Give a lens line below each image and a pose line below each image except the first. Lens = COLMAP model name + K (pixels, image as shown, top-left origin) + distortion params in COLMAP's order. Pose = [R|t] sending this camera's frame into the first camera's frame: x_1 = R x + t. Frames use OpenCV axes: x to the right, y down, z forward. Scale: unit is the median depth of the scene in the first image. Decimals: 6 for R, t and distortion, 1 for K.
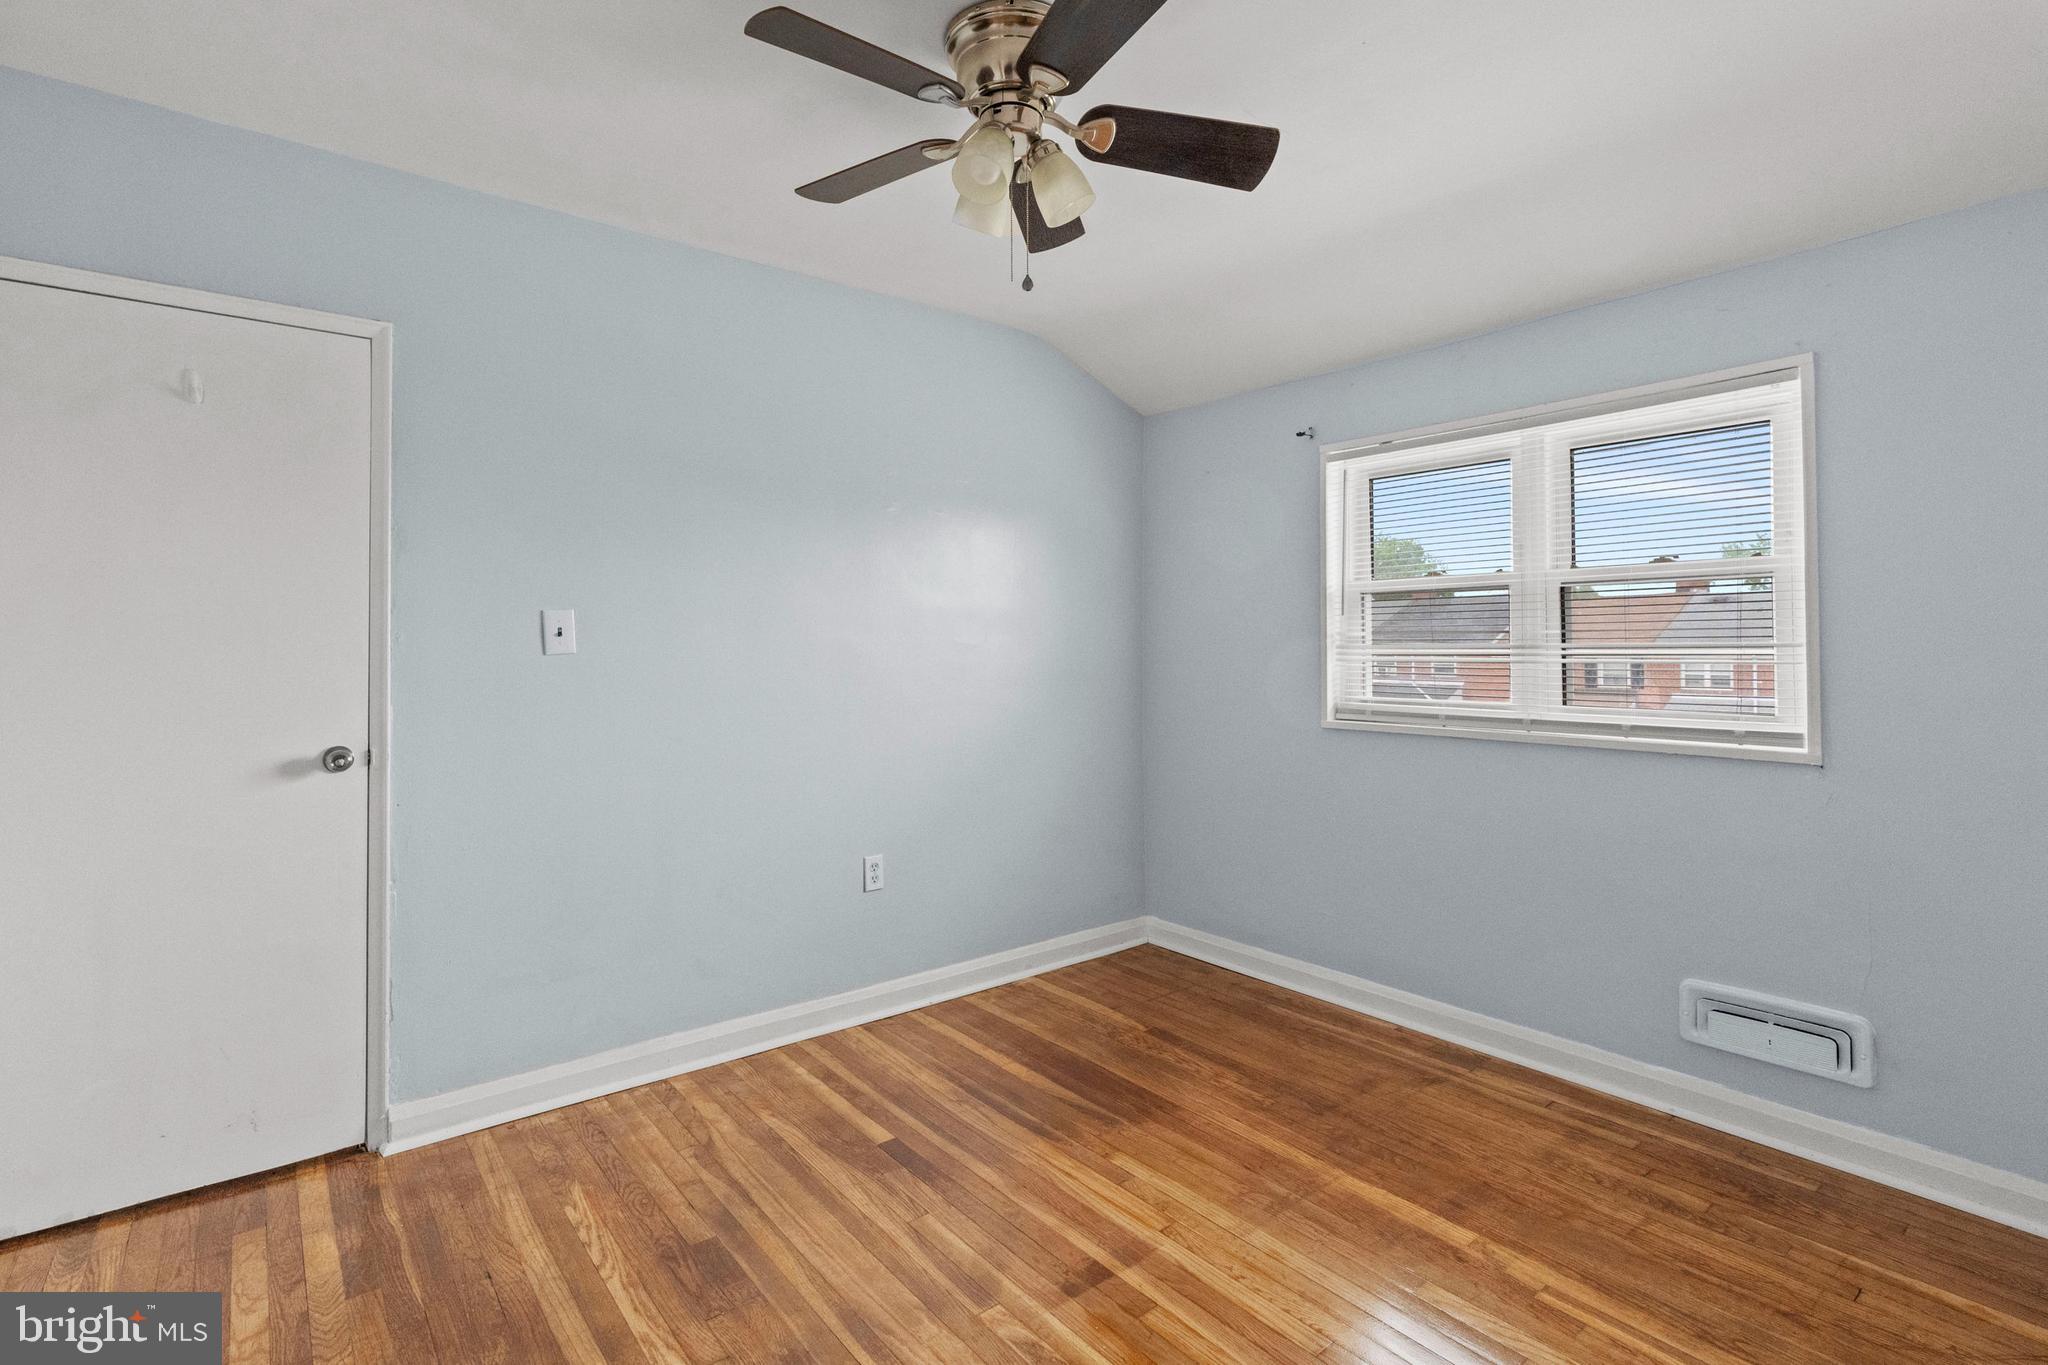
lens RADIAL K [[950.7, 0, 944.7], [0, 950.7, 632.1], [0, 0, 1]] dist [0.000149, 0.000414]
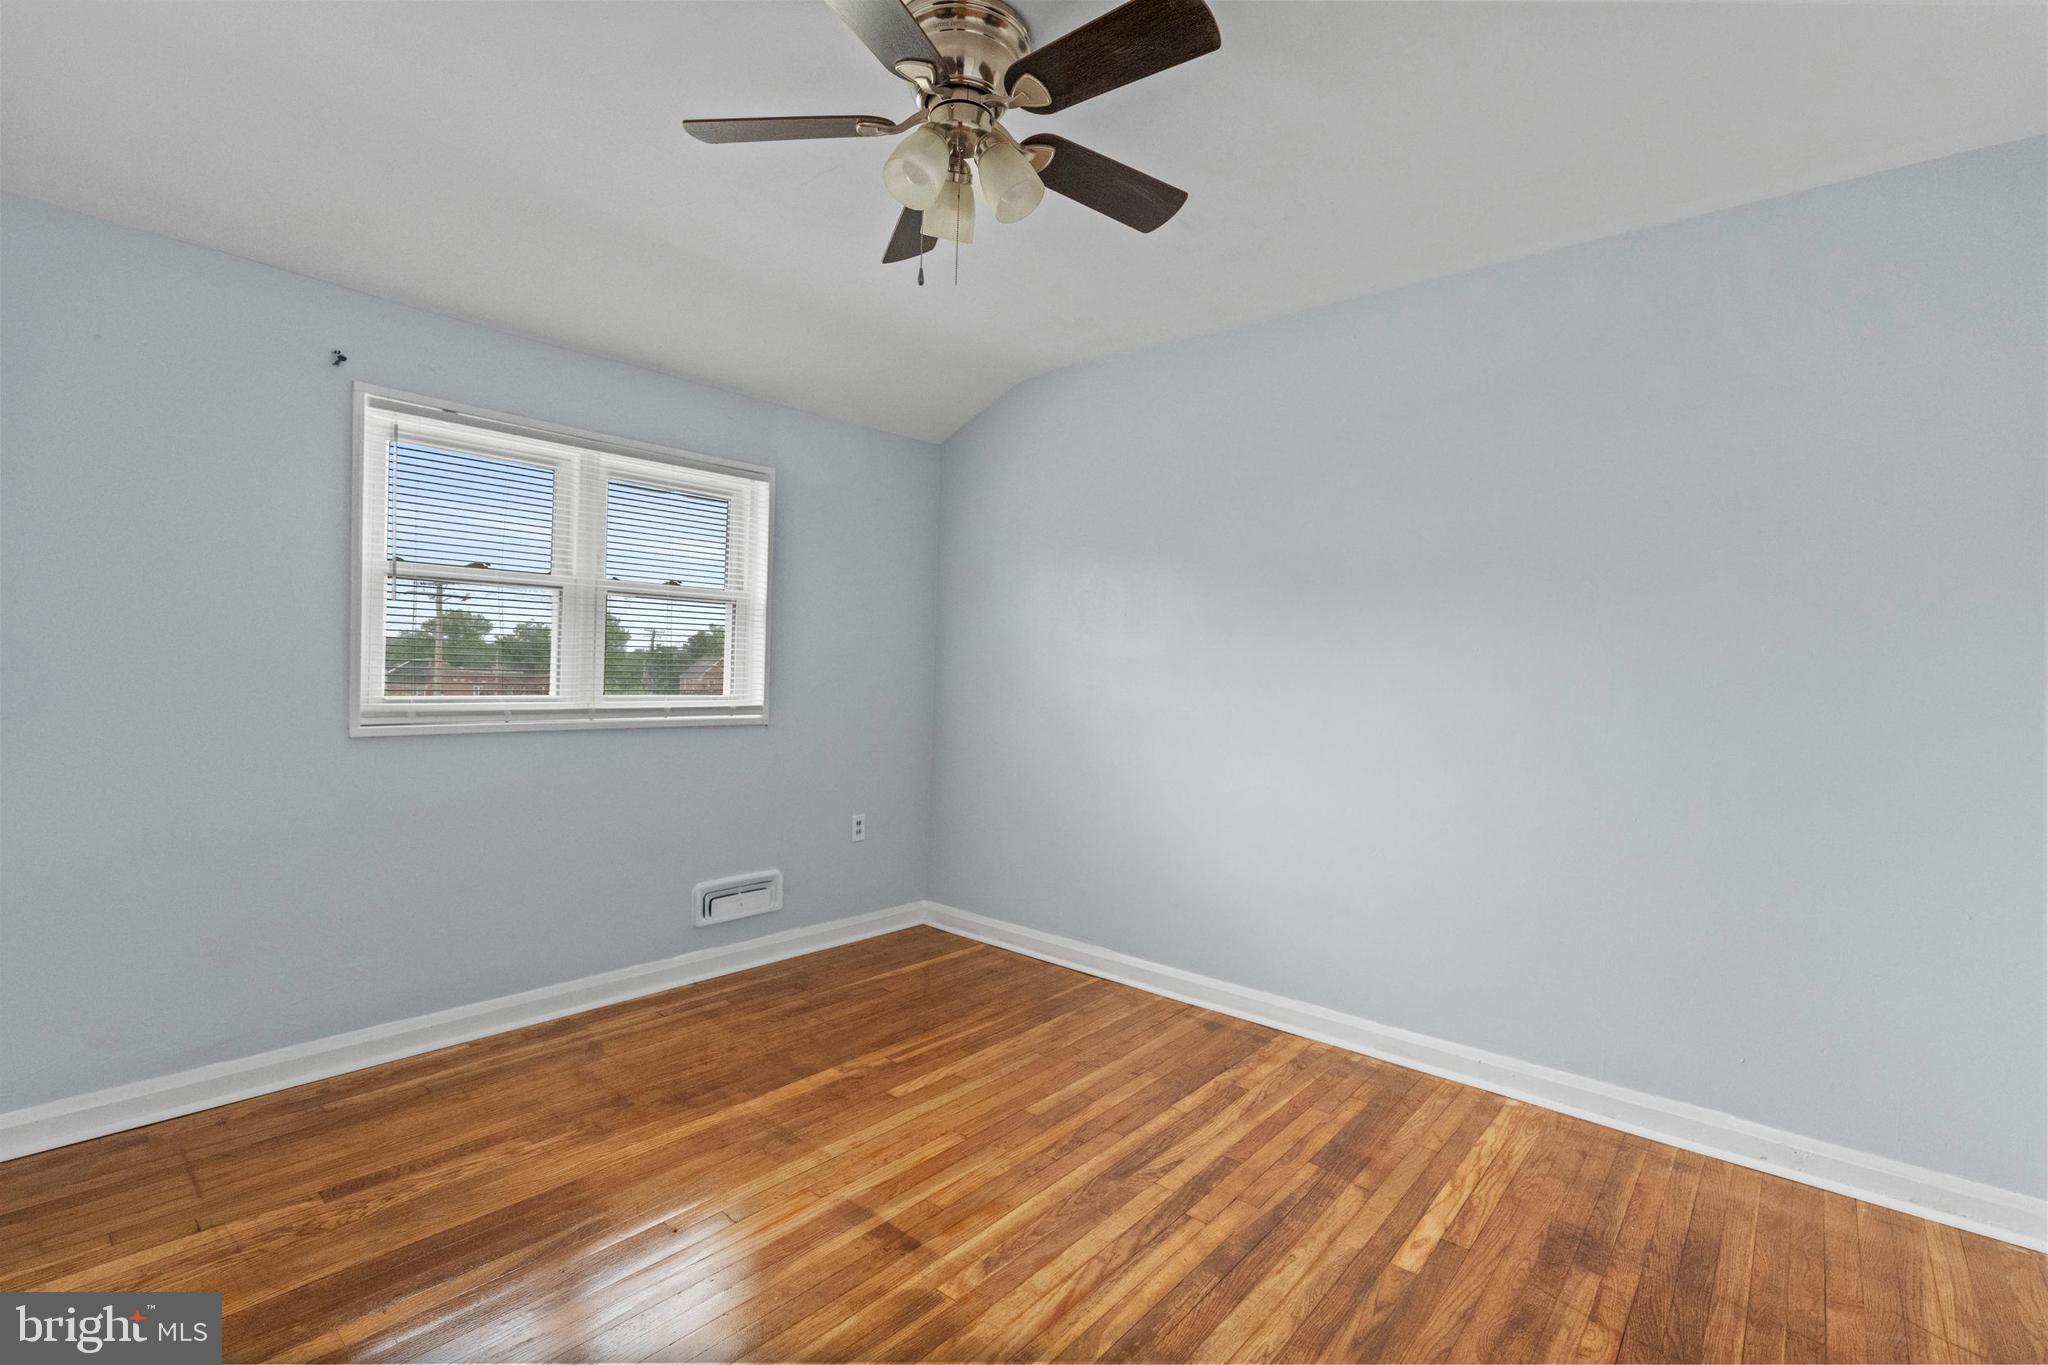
lens RADIAL K [[929.7, 0, 1060.1], [0, 929.7, 684.4], [0, 0, 1]] dist [-0.000017, -0.000127]
pose [[-0.248258, -0.027521, 0.968303, -0.738407], [-0.048613, 0.998691, 0.015921, 0.021425], [-0.967473, -0.043119, -0.249271, 0.905537]]
